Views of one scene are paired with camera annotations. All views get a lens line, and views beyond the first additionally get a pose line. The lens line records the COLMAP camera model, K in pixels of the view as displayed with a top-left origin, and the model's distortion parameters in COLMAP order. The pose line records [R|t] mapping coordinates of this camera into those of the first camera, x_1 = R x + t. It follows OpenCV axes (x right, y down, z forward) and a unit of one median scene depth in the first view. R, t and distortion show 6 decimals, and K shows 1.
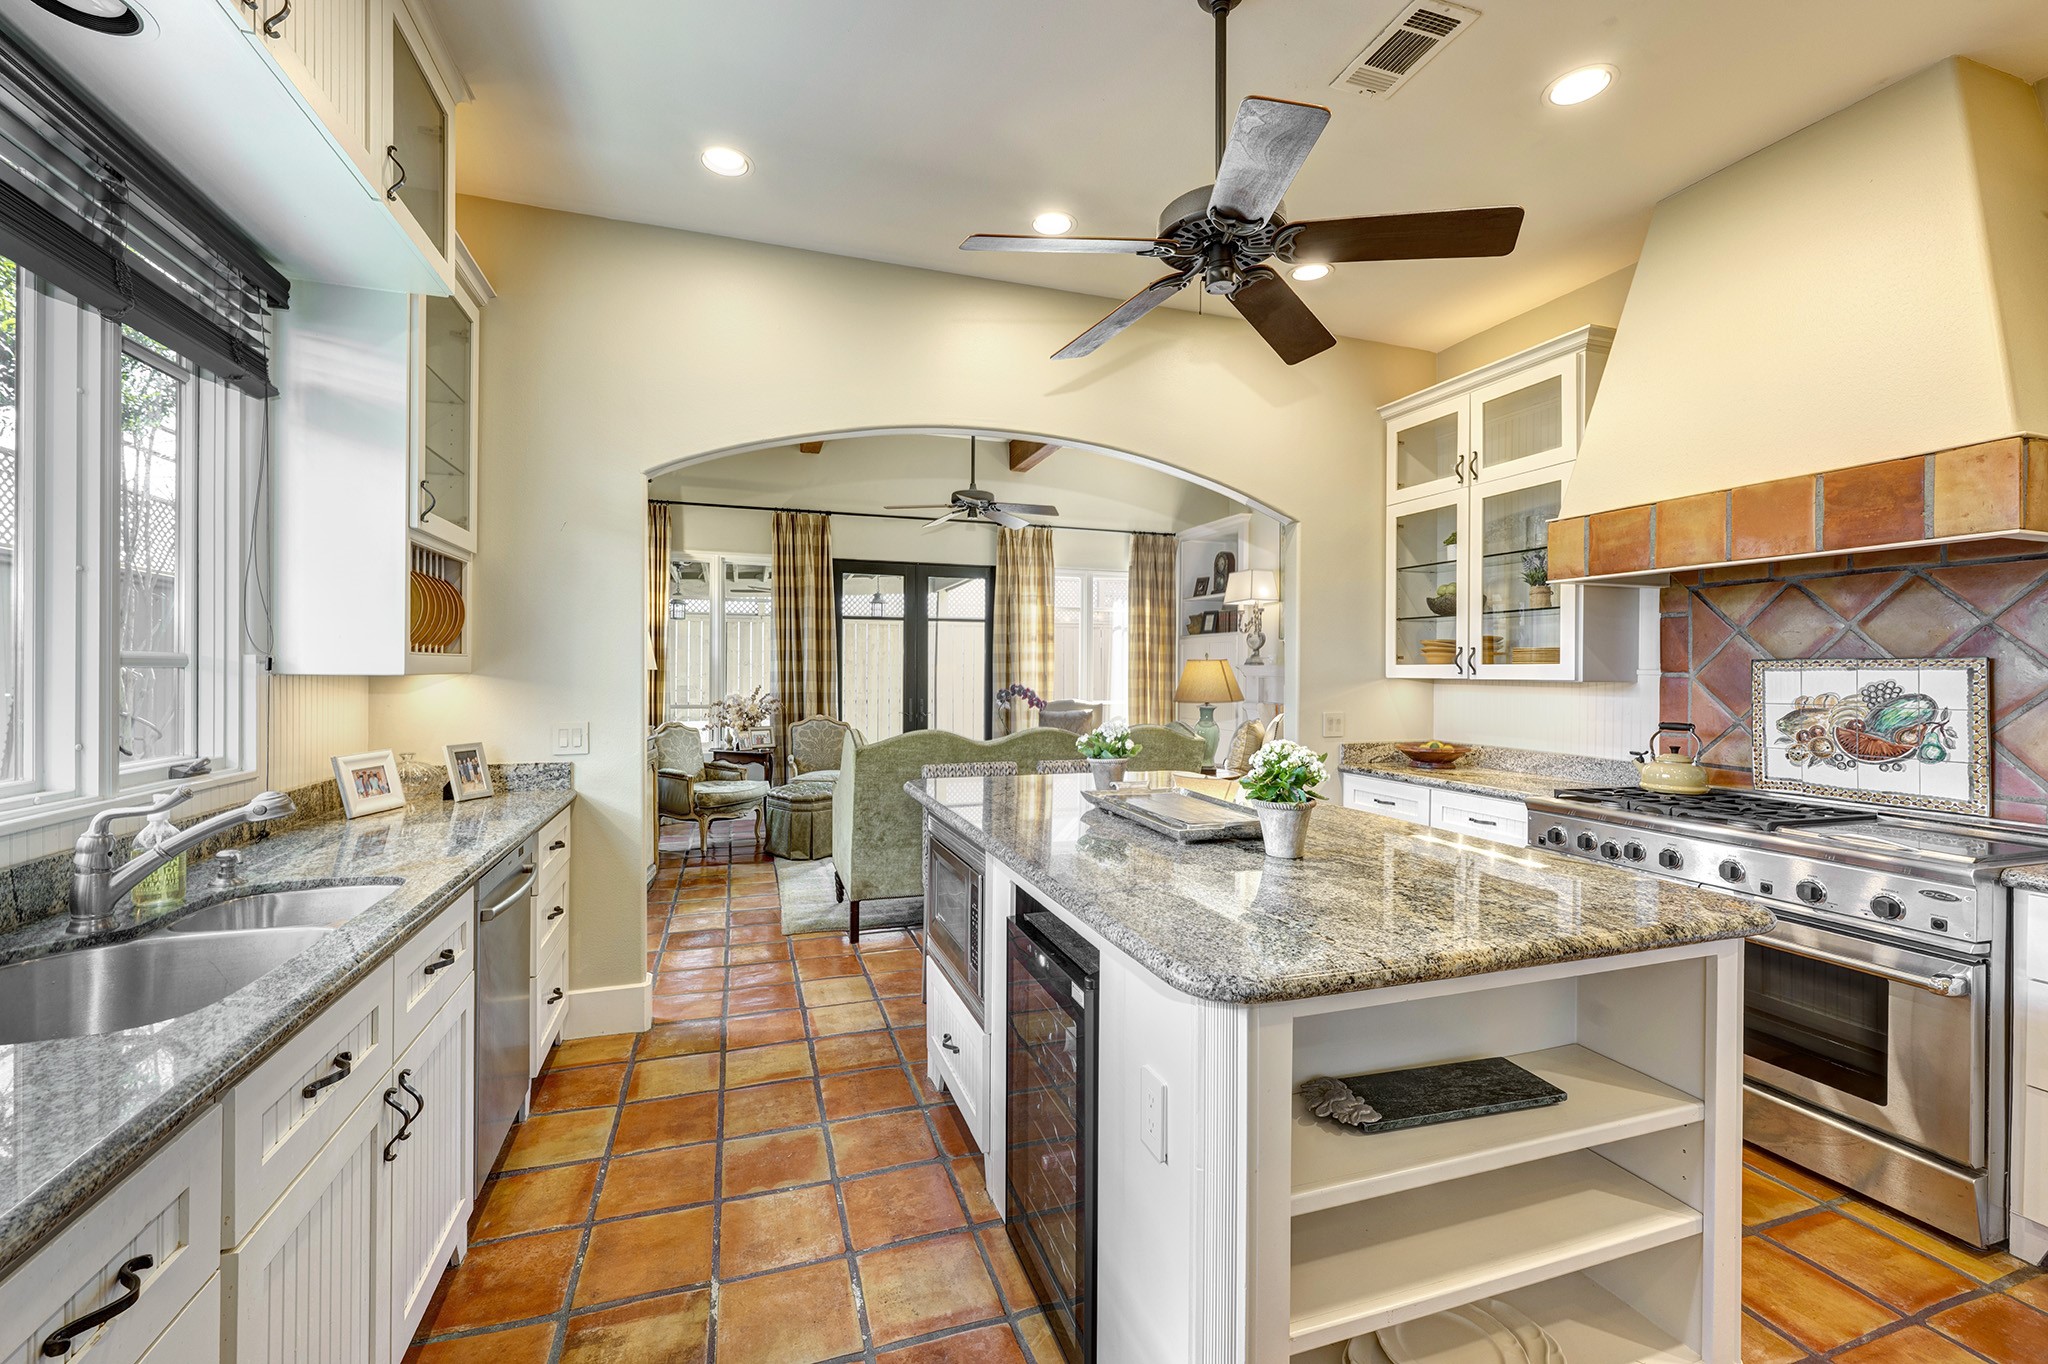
lens RADIAL K [[799.4, 0, 1042.2], [0, 799.4, 670.7], [0, 0, 1]] dist [0.008206, 0.000461]
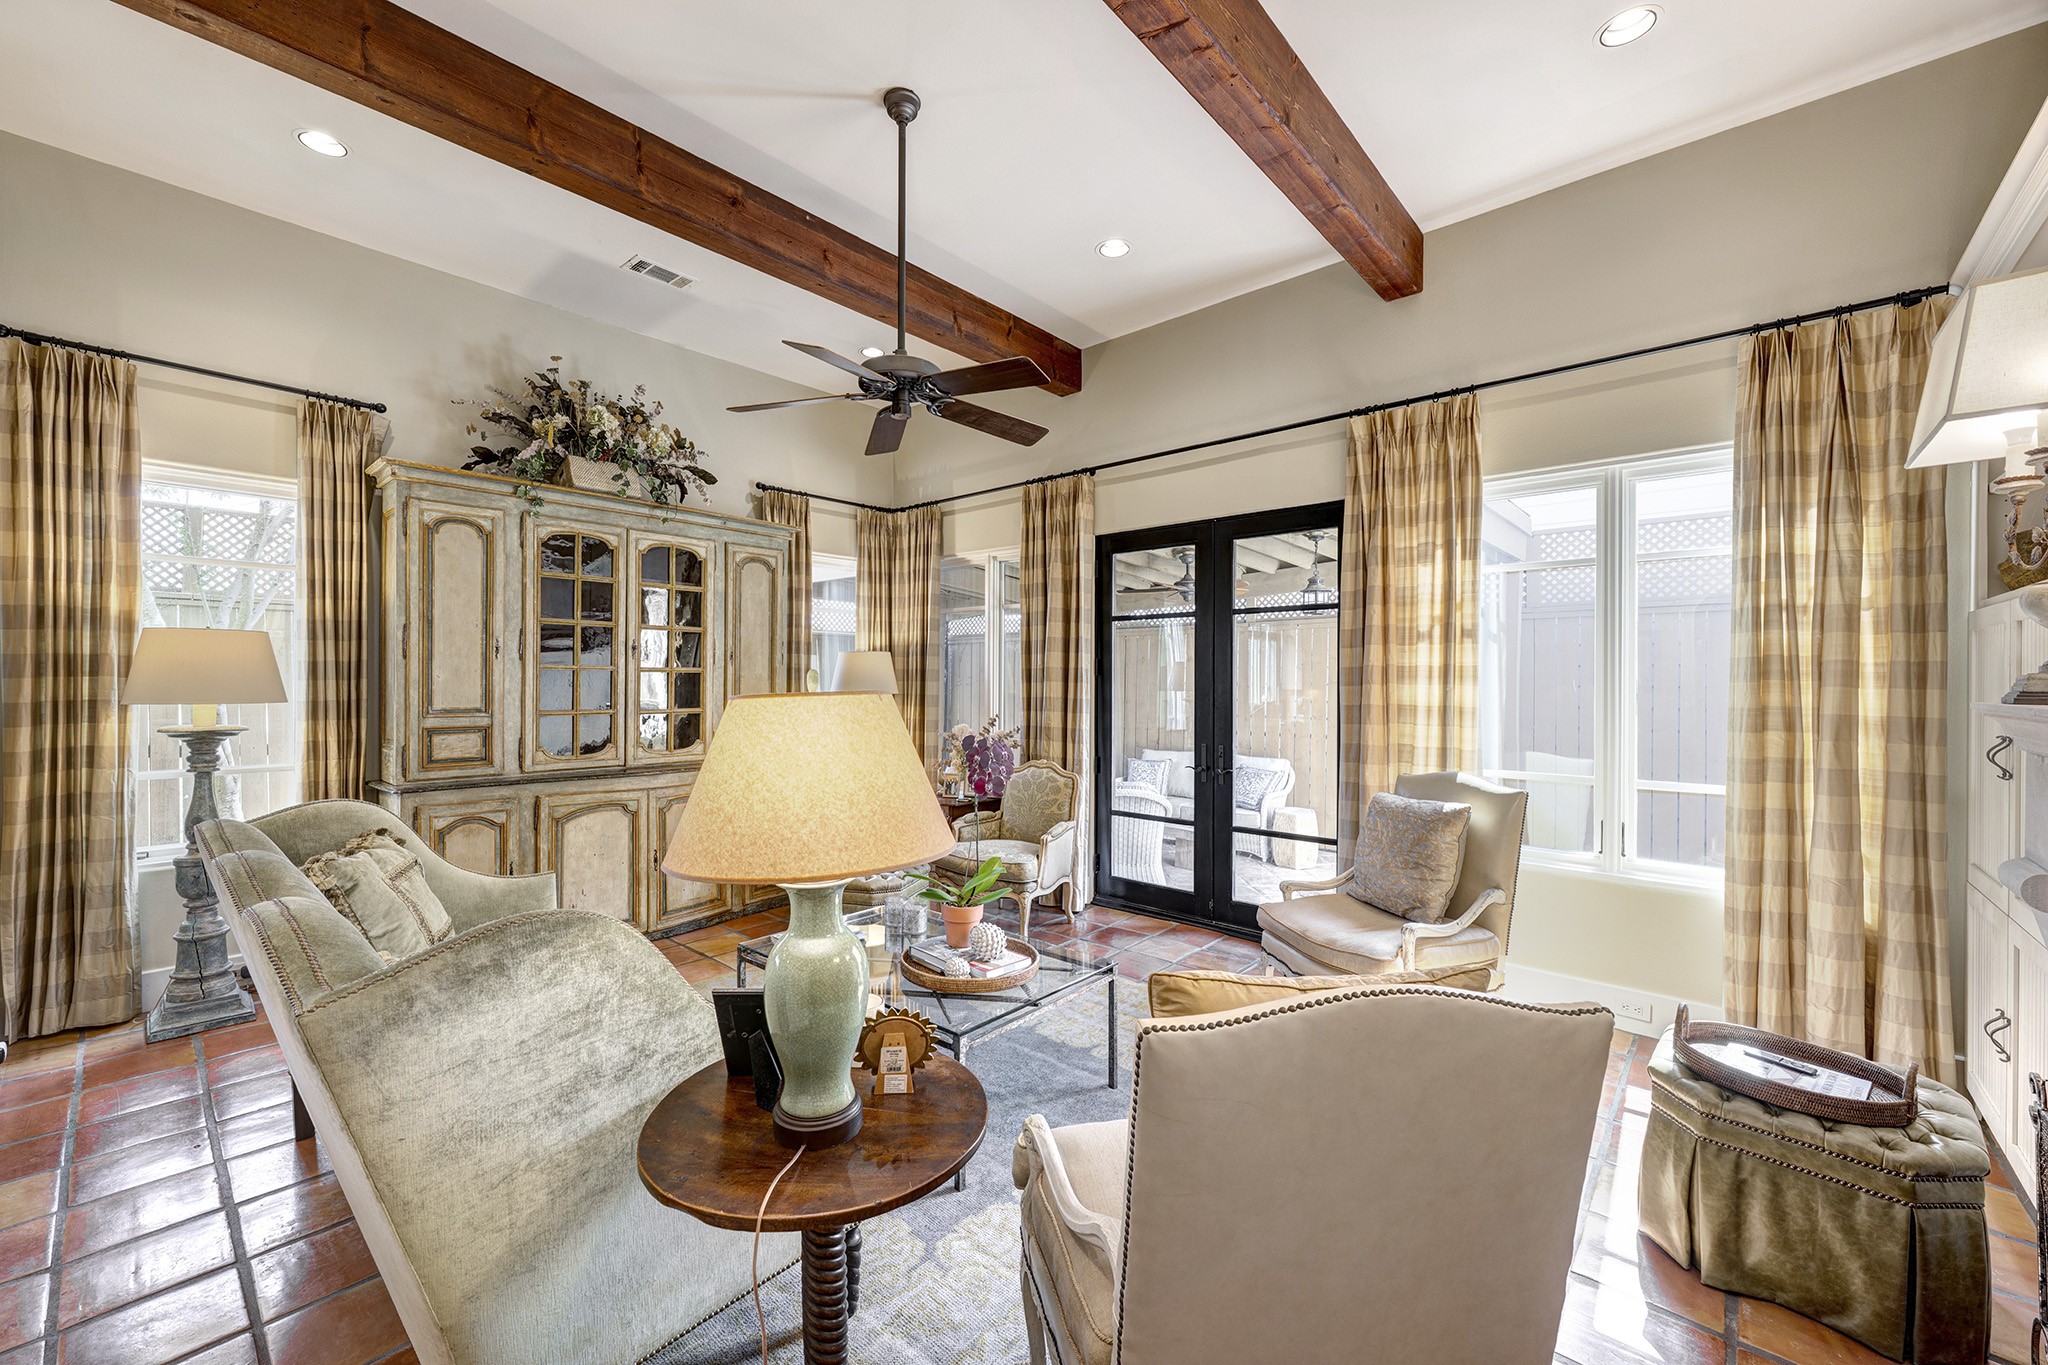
lens RADIAL K [[799.4, 0, 1029.0], [0, 799.4, 678.7], [0, 0, 1]] dist [0.008206, 0.000461]
pose [[0.471789, -0.001307, -0.881711, 0.330359], [-0.004746, 0.999981, -0.004022, -0.013420], [0.881699, 0.006082, 0.471773, 0.637966]]
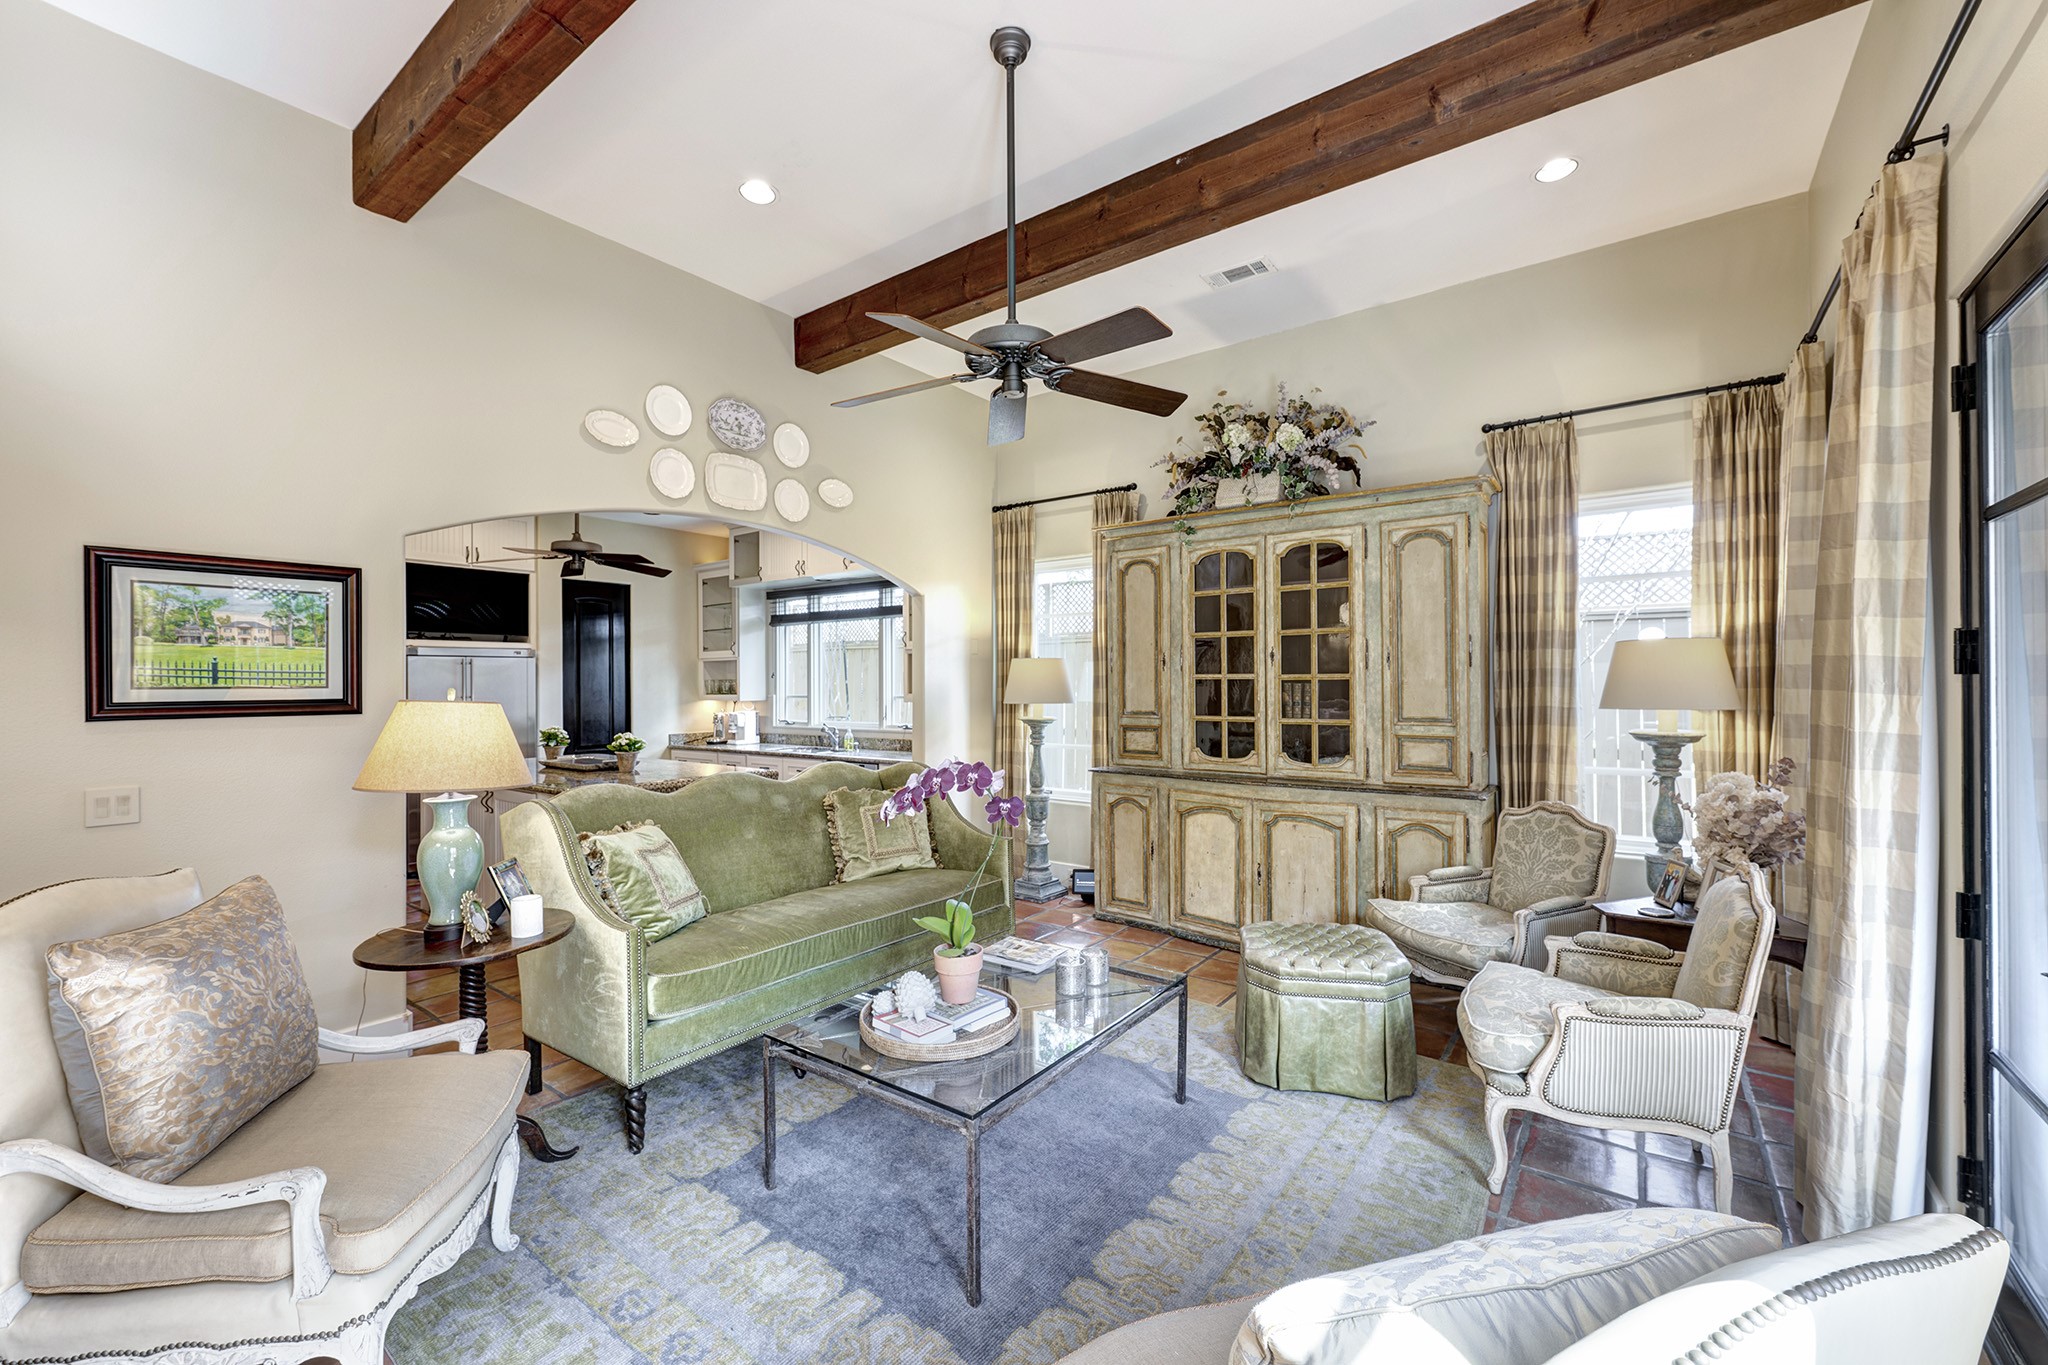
lens RADIAL K [[885.0, 0, 1036.7], [0, 885.0, 684.3], [0, 0, 1]] dist [0.013272, -0.000909]
pose [[-0.850584, -0.001501, -0.525837, 0.149460], [-0.000851, 0.999999, -0.001477, -0.015245], [0.525838, -0.000809, -0.850584, 1.124315]]
